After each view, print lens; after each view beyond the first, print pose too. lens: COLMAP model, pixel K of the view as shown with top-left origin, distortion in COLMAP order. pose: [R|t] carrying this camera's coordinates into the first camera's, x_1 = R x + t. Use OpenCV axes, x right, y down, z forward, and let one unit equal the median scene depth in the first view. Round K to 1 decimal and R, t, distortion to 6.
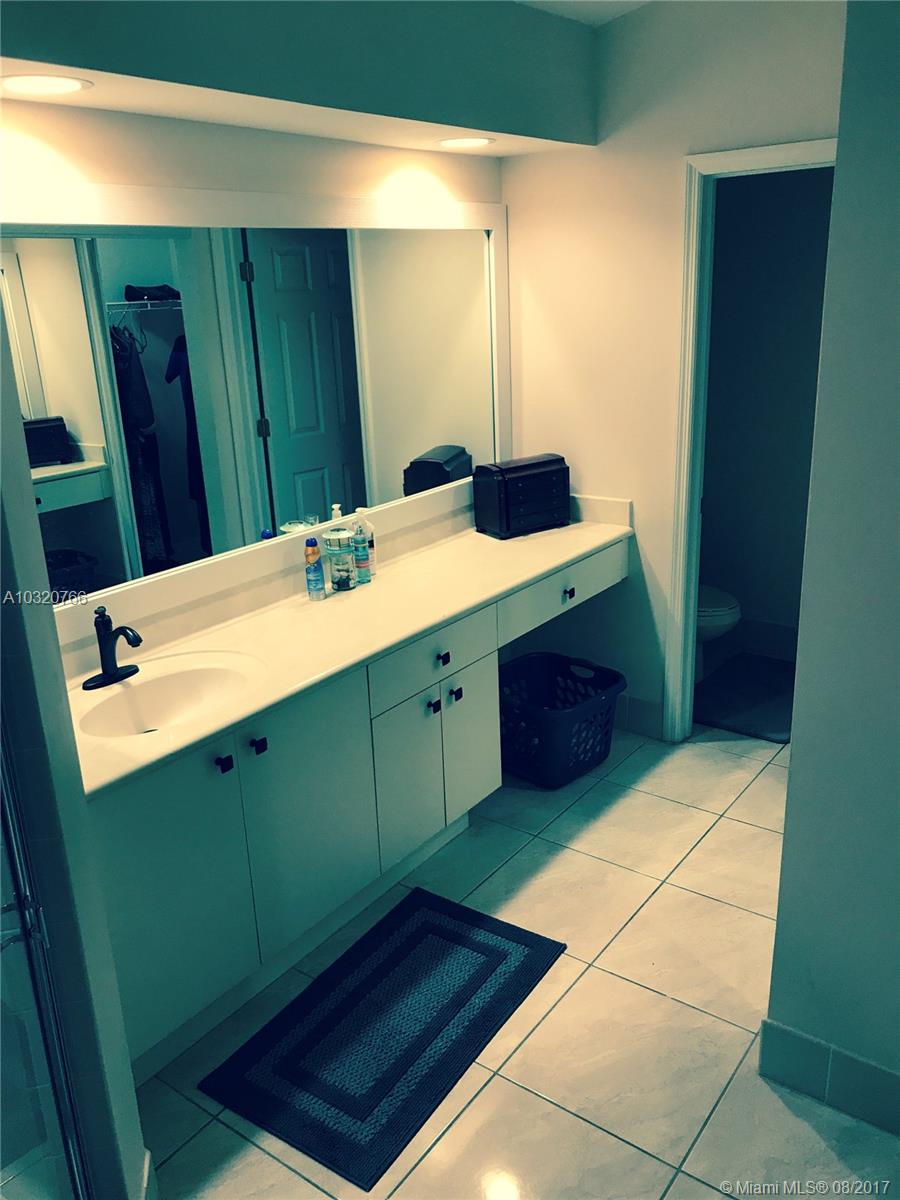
lens RADIAL K [[987.6, 0, 450.0], [0, 987.6, 600.0], [0, 0, 1]] dist [0.048542, -0.092681]
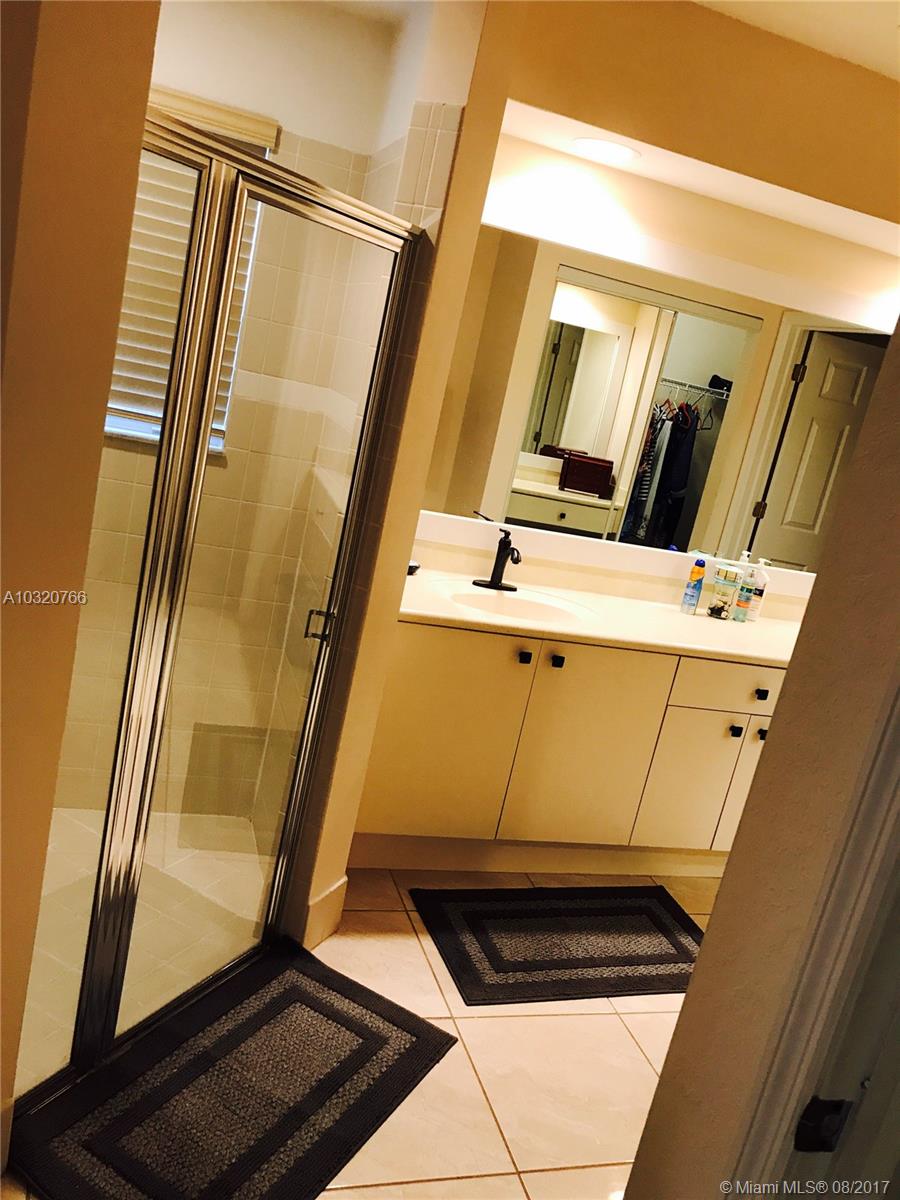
lens RADIAL K [[987.6, 0, 450.0], [0, 987.6, 600.0], [0, 0, 1]] dist [0.048542, -0.092681]
pose [[0.774662, 0.338193, -0.534345, 0.266170], [-0.408820, 0.912489, -0.015158, 0.117851], [0.482458, 0.230193, 0.845130, -0.103119]]
